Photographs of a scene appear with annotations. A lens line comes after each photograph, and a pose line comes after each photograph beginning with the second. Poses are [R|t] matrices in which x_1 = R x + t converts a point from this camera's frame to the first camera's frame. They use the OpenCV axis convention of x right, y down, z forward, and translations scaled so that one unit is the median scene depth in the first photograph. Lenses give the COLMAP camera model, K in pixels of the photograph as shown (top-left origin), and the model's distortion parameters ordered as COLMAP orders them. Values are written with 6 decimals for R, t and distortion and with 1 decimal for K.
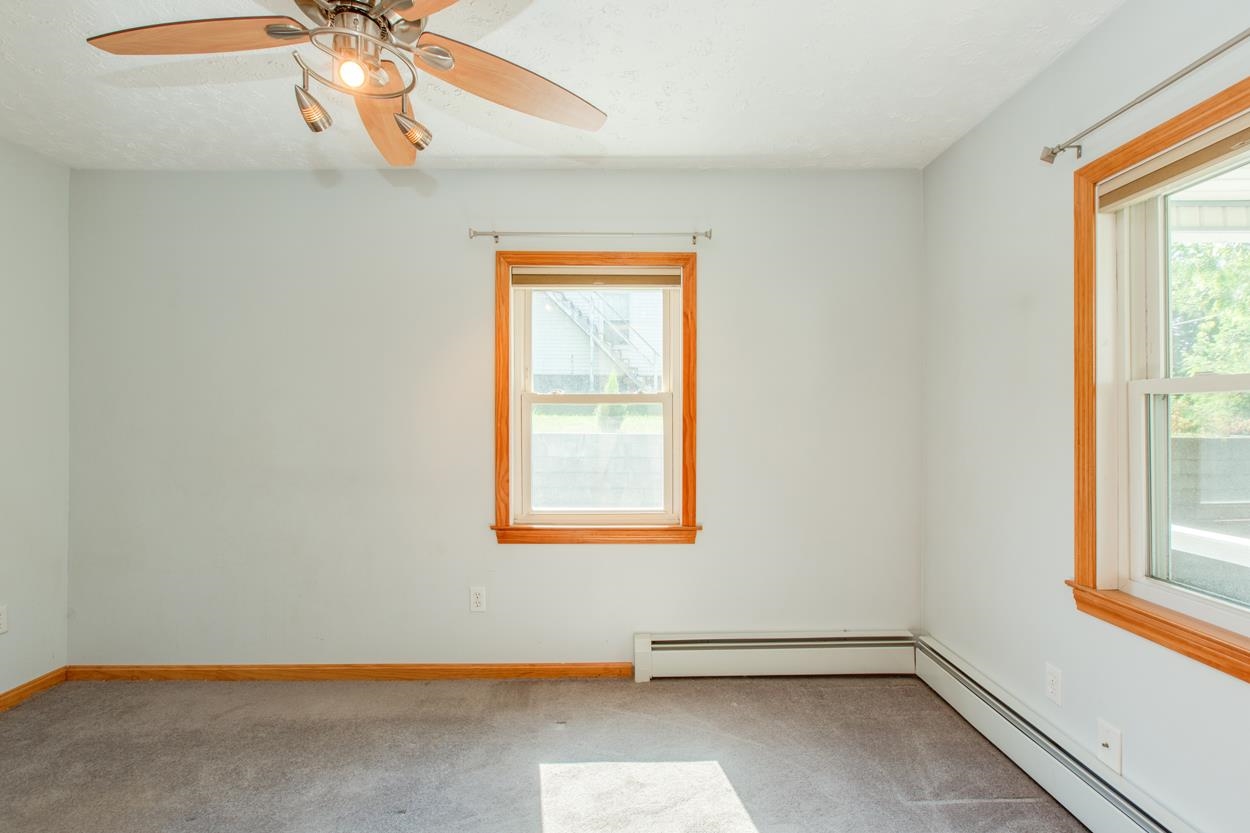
lens RADIAL K [[569.2, 0, 630.3], [0, 569.2, 414.1], [0, 0, 1]] dist [0.003714, -0.001582]
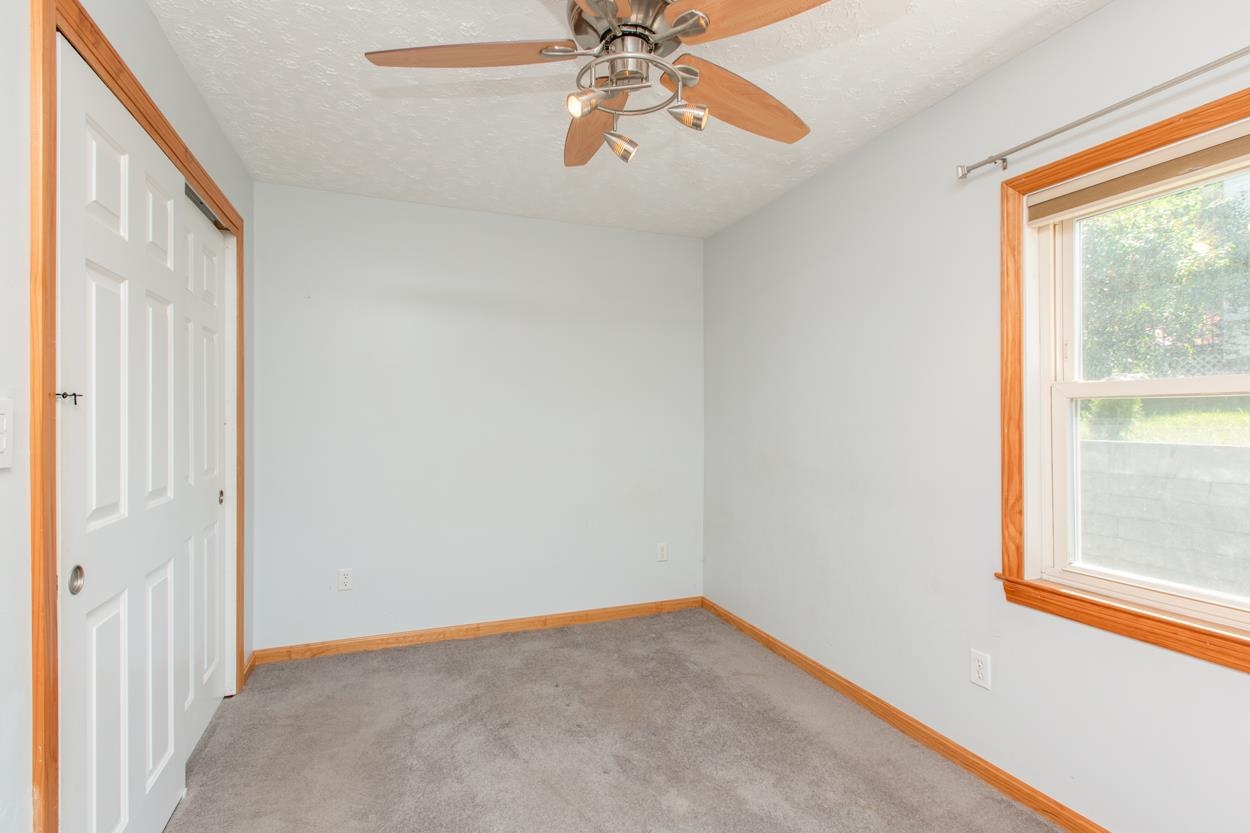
lens RADIAL K [[569.2, 0, 595.9], [0, 569.2, 417.2], [0, 0, 1]] dist [0.003714, -0.001582]
pose [[0.349461, -0.001931, -0.936949, 0.246139], [0.002503, 0.999996, -0.001127, 0.002673], [0.936948, -0.001951, 0.349464, 0.286705]]
